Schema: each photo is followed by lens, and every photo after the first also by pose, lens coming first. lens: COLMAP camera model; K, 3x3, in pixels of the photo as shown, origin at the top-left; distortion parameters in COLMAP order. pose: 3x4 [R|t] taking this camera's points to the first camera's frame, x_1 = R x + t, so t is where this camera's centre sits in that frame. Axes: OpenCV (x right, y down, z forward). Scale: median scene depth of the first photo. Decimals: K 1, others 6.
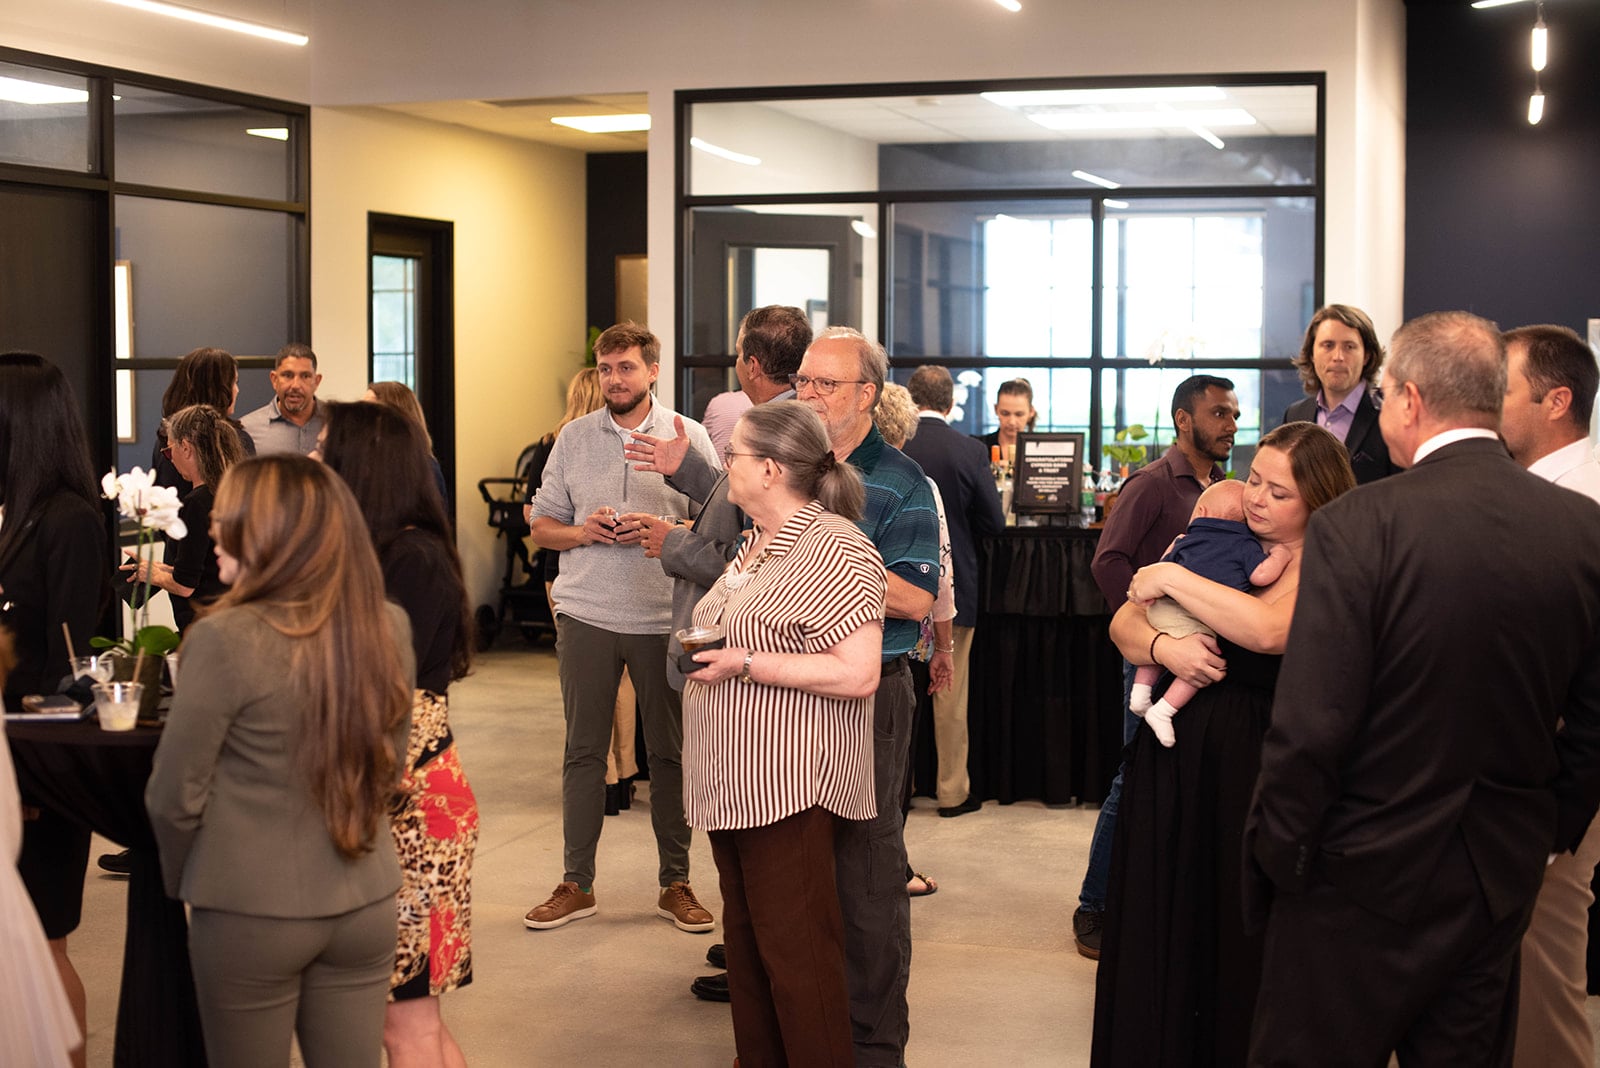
lens RADIAL K [[2279.4, 0, 800.0], [0, 2279.4, 534.0], [0, 0, 1]] dist [0.011477, -0.078880]
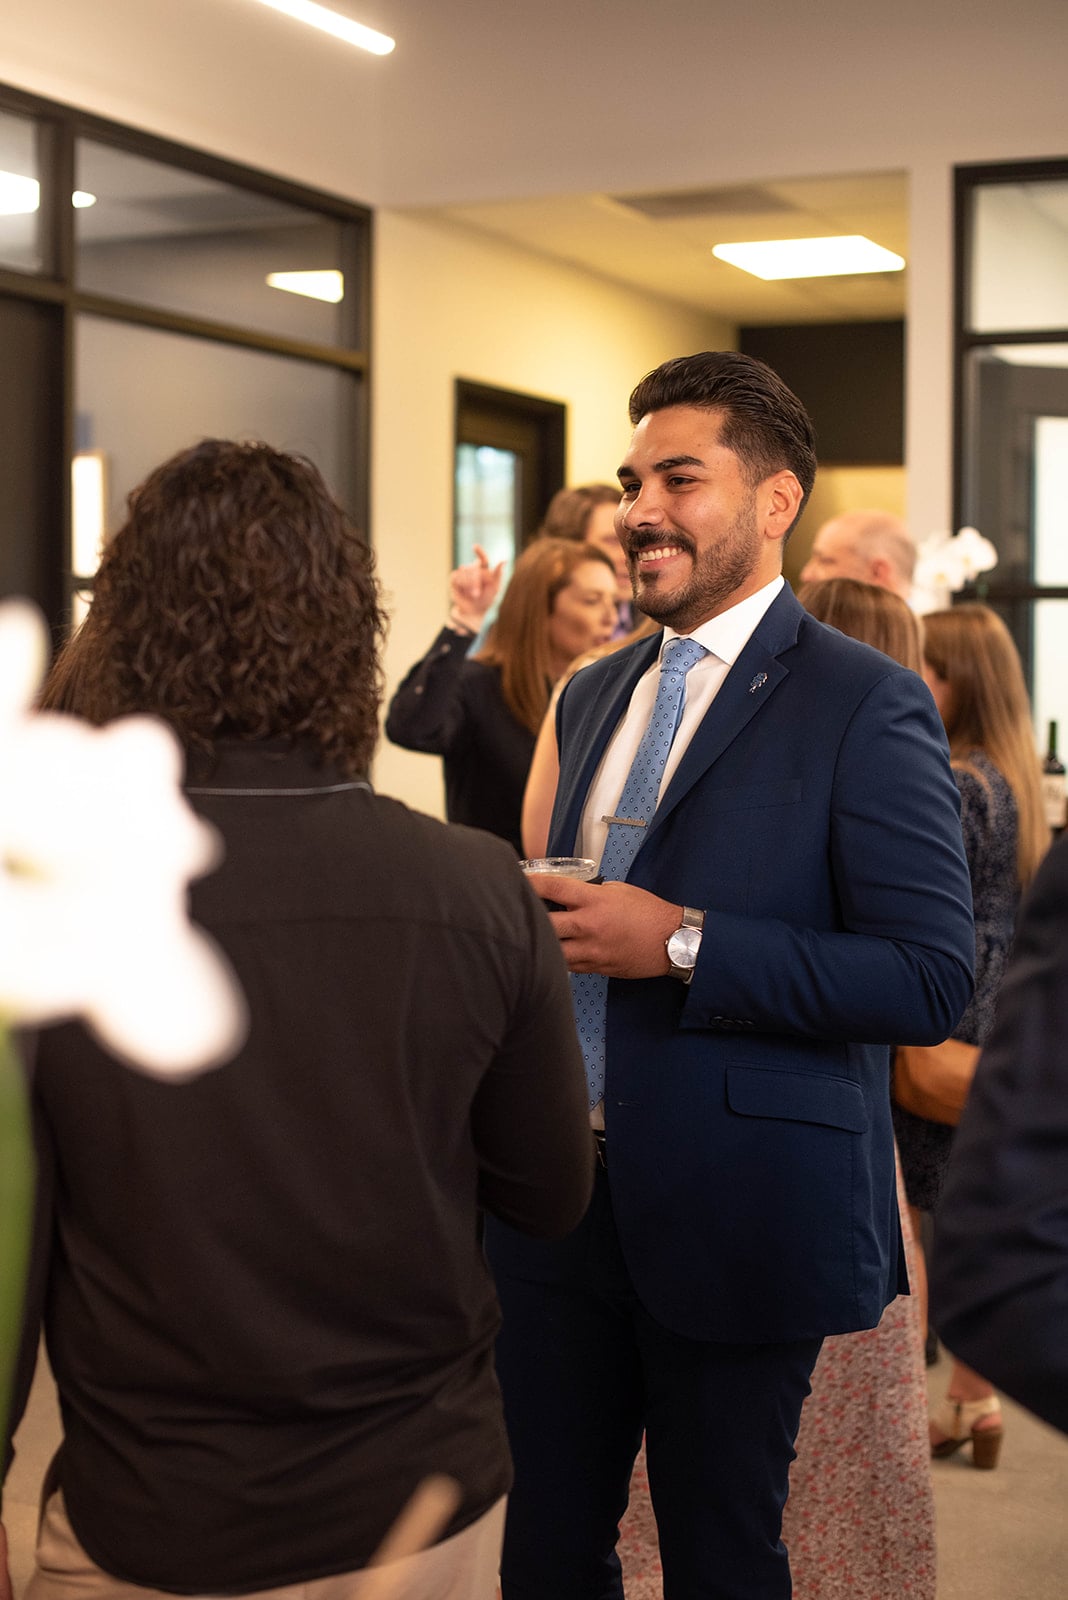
lens RADIAL K [[2279.4, 0, 534.0], [0, 2279.4, 800.0], [0, 0, 1]] dist [0.011477, -0.078880]
pose [[0.994470, 0.018003, -0.103471, -0.098183], [-0.020120, 0.999608, -0.019450, -0.005709], [0.103080, 0.021424, 0.994442, 0.357554]]
